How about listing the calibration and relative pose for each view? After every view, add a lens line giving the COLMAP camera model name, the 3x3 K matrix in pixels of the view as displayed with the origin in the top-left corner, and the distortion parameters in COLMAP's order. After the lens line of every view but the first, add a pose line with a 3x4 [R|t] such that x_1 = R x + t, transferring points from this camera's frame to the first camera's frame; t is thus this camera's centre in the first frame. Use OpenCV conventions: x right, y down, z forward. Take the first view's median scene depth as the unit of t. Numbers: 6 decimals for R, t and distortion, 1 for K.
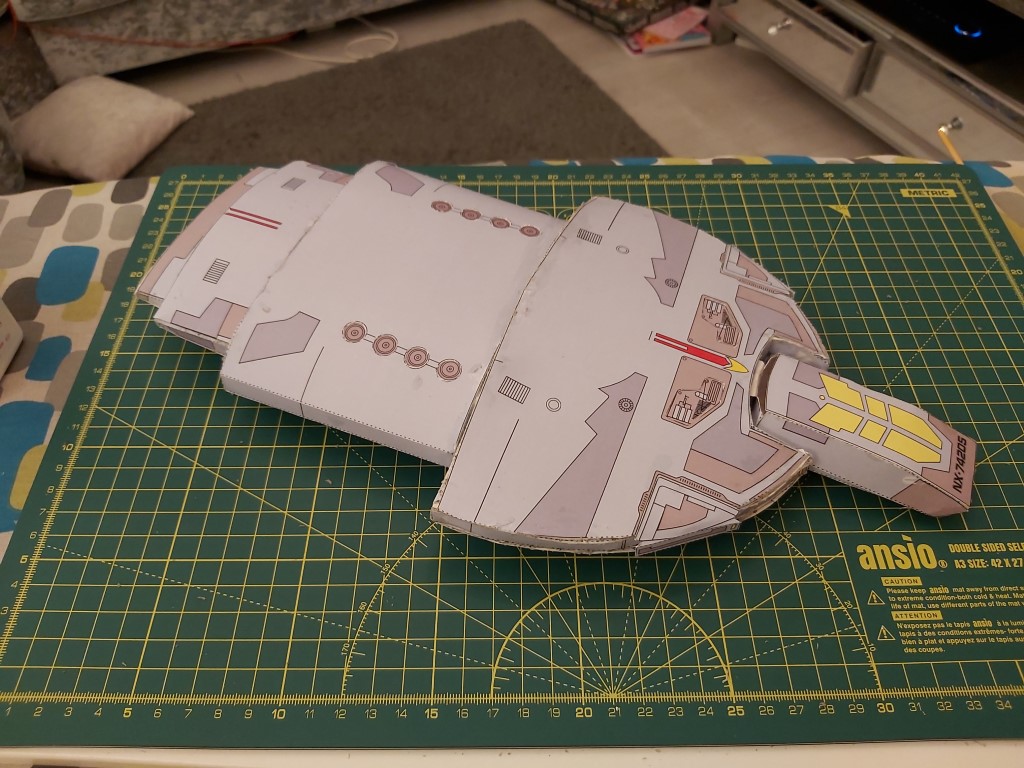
lens RADIAL K [[779.3, 0, 511.6], [0, 779.3, 422.9], [0, 0, 1]] dist [-0.000046, -0.070528]
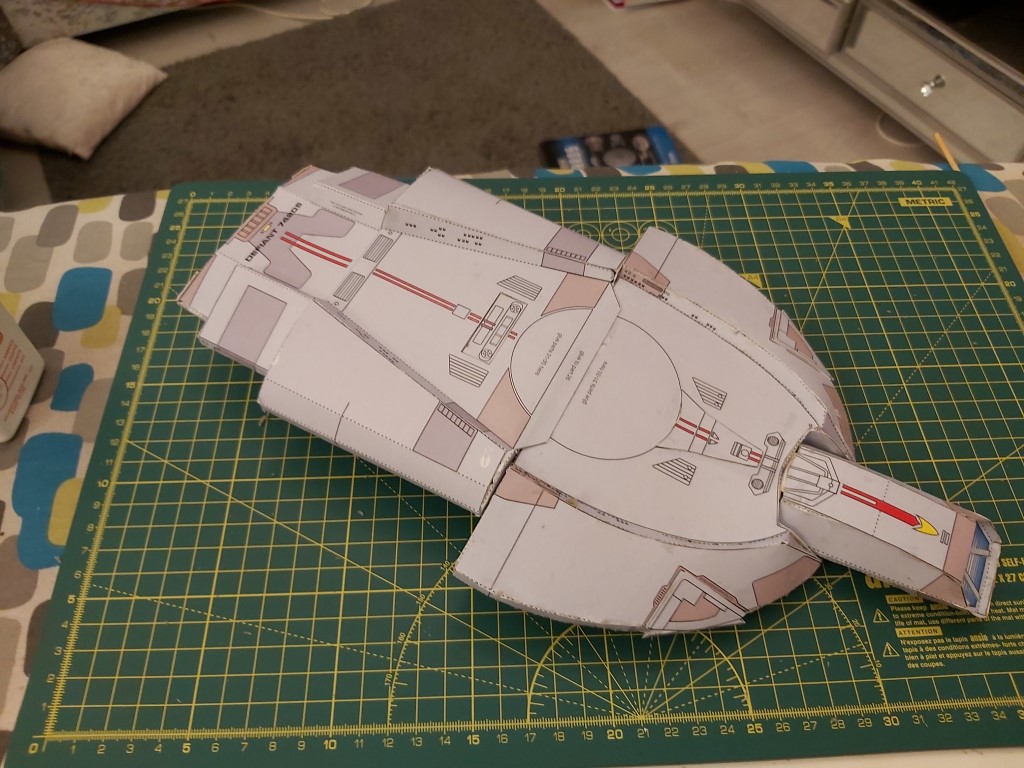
lens RADIAL K [[779.3, 0, 509.6], [0, 779.3, 415.9], [0, 0, 1]] dist [-0.000046, -0.070528]
pose [[0.999526, -0.020447, 0.023004, -0.059372], [0.019119, 0.998217, 0.056553, -0.114104], [-0.024119, -0.056087, 0.998135, -0.039719]]
